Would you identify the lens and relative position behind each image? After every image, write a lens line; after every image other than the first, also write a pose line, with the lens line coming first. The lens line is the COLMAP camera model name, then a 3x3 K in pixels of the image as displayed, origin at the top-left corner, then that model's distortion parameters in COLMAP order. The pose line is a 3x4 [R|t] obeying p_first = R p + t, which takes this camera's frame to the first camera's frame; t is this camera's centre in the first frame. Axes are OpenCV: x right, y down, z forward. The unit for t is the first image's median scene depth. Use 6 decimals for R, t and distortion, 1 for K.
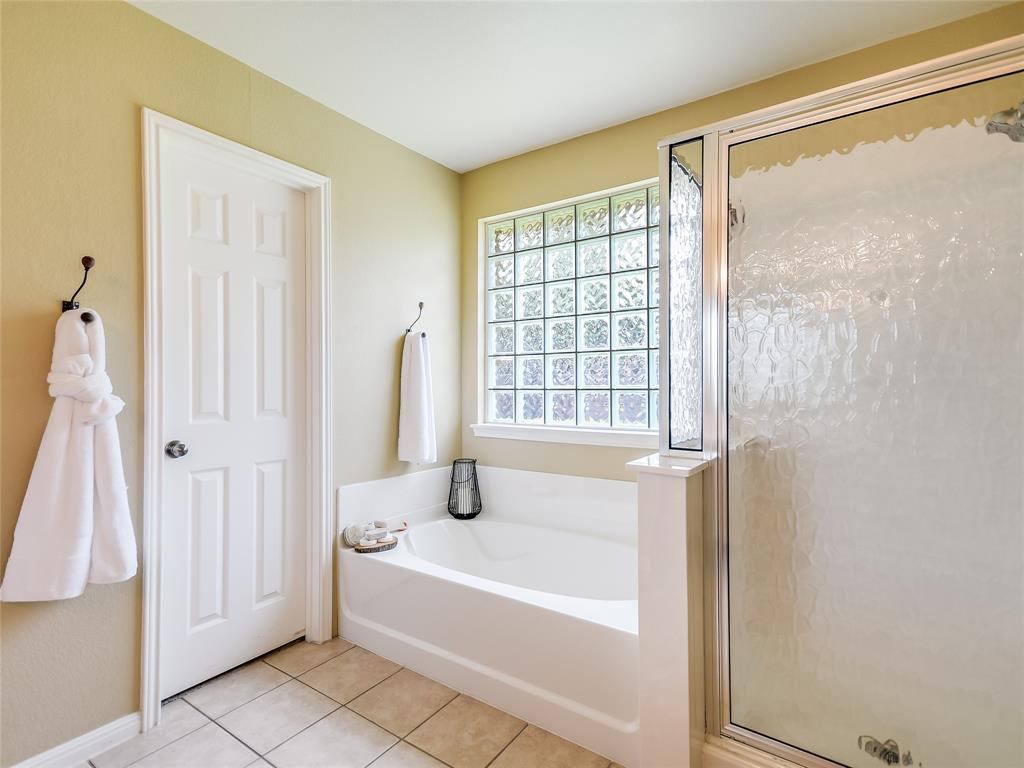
lens RADIAL K [[509.8, 0, 510.4], [0, 509.8, 379.8], [0, 0, 1]] dist [0.019881, 0.001112]
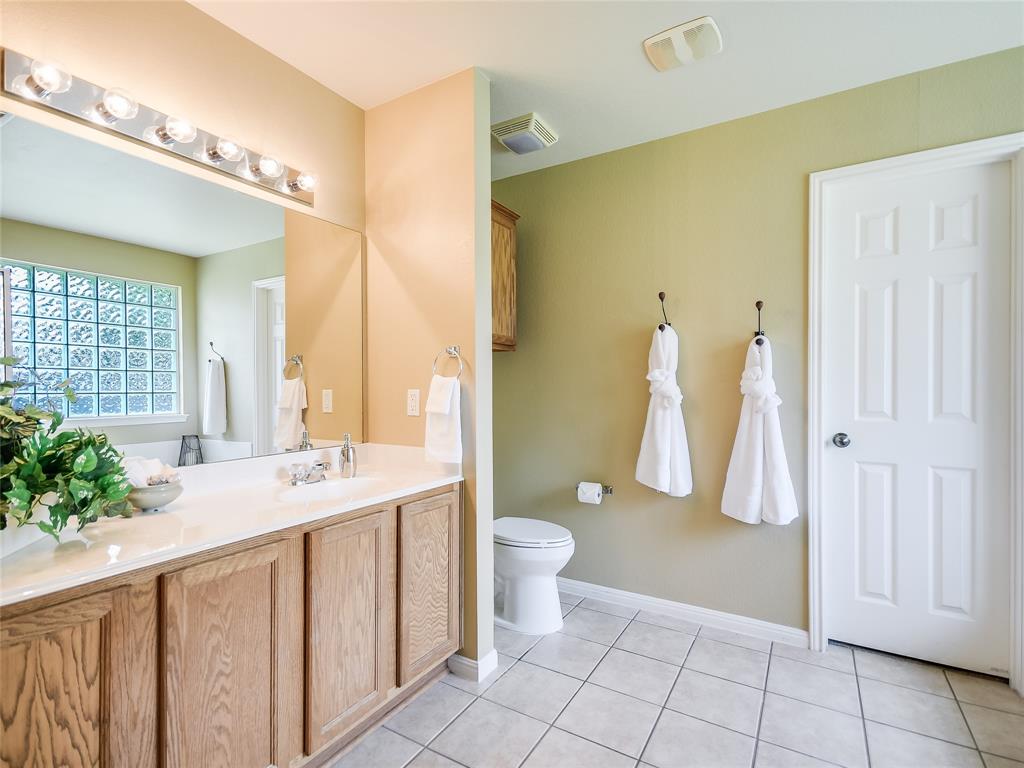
lens RADIAL K [[502.1, 0, 510.6], [0, 502.1, 388.5], [0, 0, 1]] dist [0.015607, -0.001005]
pose [[0.075416, 0.005229, -0.997138, 0.453070], [0.009861, 0.999933, 0.005990, -0.001063], [0.997103, -0.010285, 0.075360, 0.131557]]
